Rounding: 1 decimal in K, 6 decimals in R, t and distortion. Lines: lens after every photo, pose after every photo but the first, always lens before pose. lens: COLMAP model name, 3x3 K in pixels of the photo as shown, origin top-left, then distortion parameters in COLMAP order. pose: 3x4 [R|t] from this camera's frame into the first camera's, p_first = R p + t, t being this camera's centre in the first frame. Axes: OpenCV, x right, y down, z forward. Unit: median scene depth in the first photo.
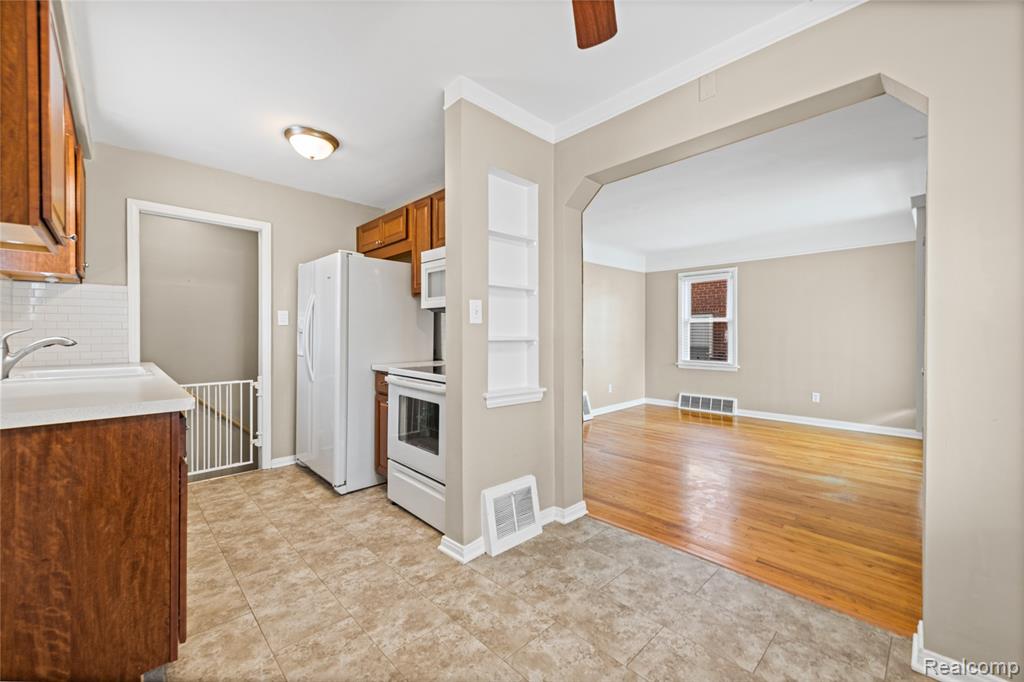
lens RADIAL K [[406.4, 0, 508.6], [0, 406.4, 334.0], [0, 0, 1]] dist [0.012073, -0.002001]
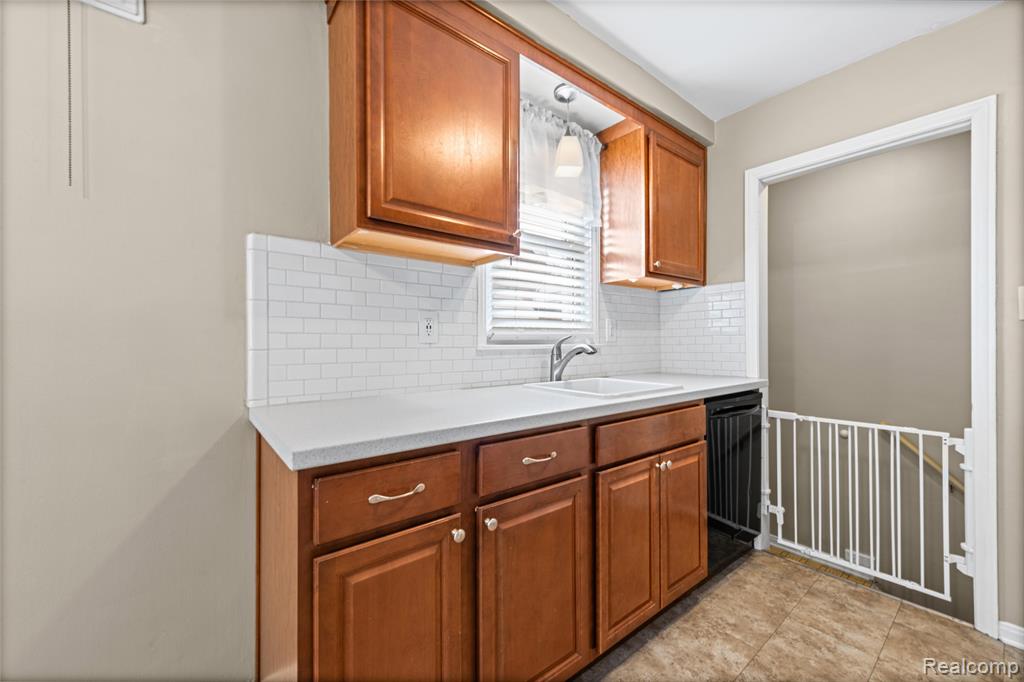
lens RADIAL K [[406.4, 0, 515.4], [0, 406.4, 340.9], [0, 0, 1]] dist [0.012073, -0.002001]
pose [[-0.081803, -0.004945, -0.996636, -0.094657], [0.001276, 0.999986, -0.005067, 0.002382], [0.996648, -0.001686, -0.081795, 0.575647]]
